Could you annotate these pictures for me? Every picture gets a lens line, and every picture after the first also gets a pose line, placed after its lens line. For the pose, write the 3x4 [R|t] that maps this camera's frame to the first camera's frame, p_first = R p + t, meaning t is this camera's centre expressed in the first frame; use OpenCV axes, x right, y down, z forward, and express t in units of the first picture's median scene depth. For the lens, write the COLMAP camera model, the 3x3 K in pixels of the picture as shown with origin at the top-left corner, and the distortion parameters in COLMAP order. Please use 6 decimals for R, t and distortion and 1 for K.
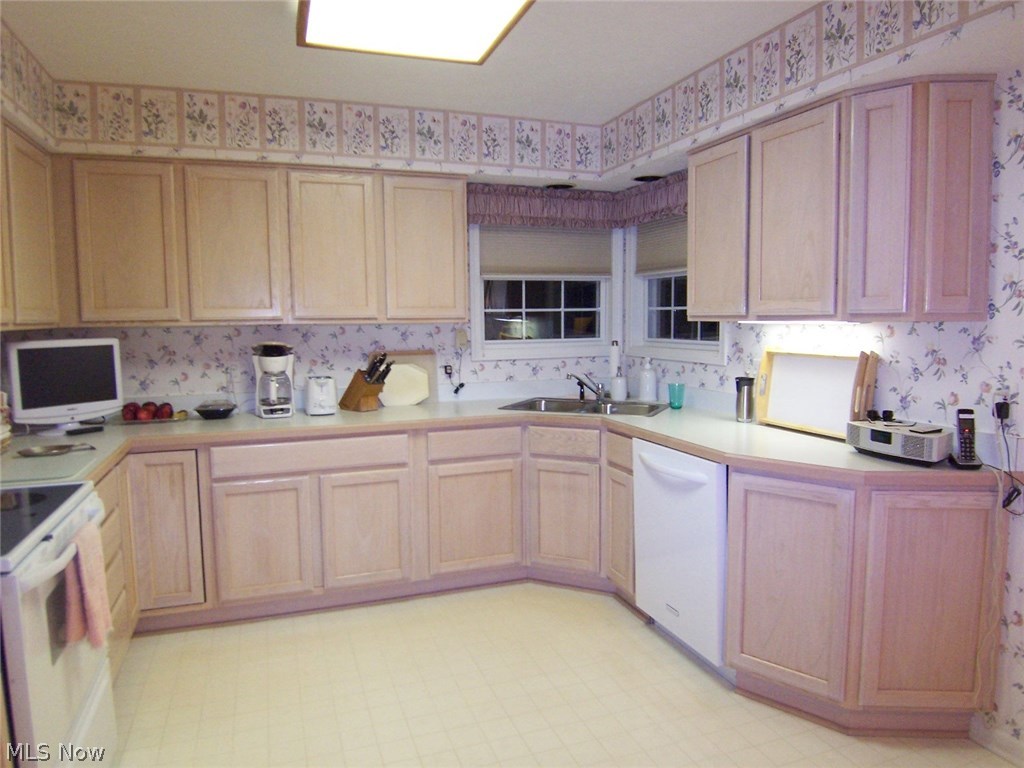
lens RADIAL K [[702.9, 0, 512.0], [0, 702.9, 384.0], [0, 0, 1]] dist [-0.000616, -0.003768]
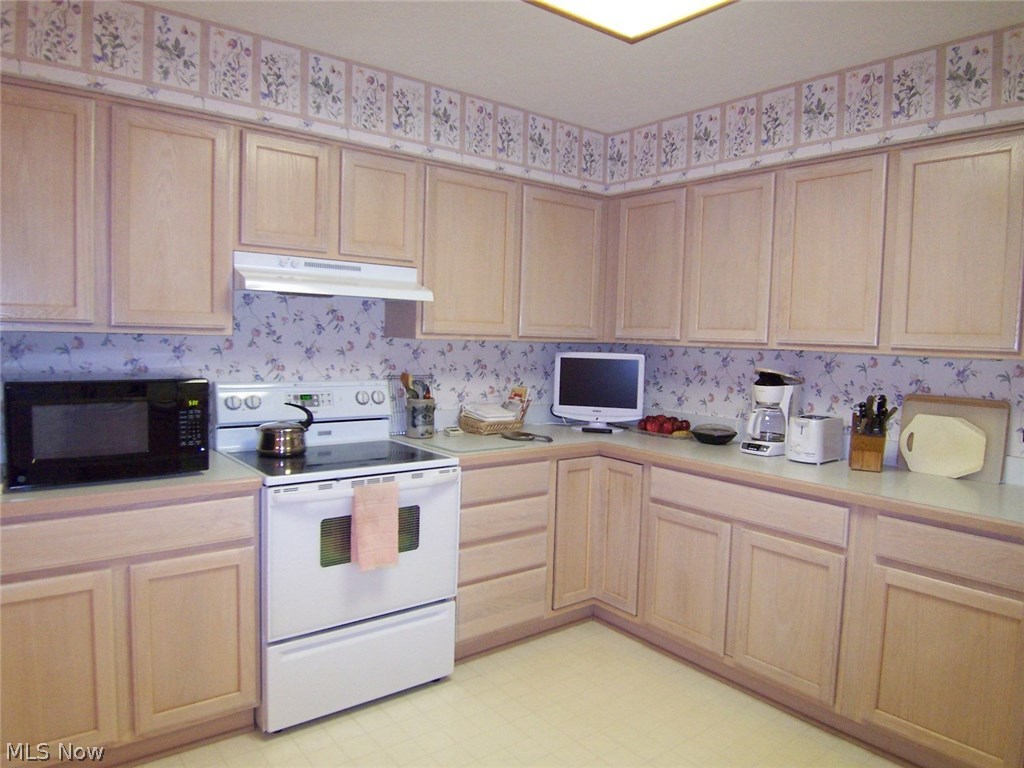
lens RADIAL K [[702.9, 0, 512.0], [0, 702.9, 384.0], [0, 0, 1]] dist [-0.000616, -0.003768]
pose [[0.942279, 0.020092, 0.334226, -0.350800], [-0.012229, 0.999597, -0.025613, -0.007586], [-0.334606, 0.020047, 0.942145, 0.181385]]
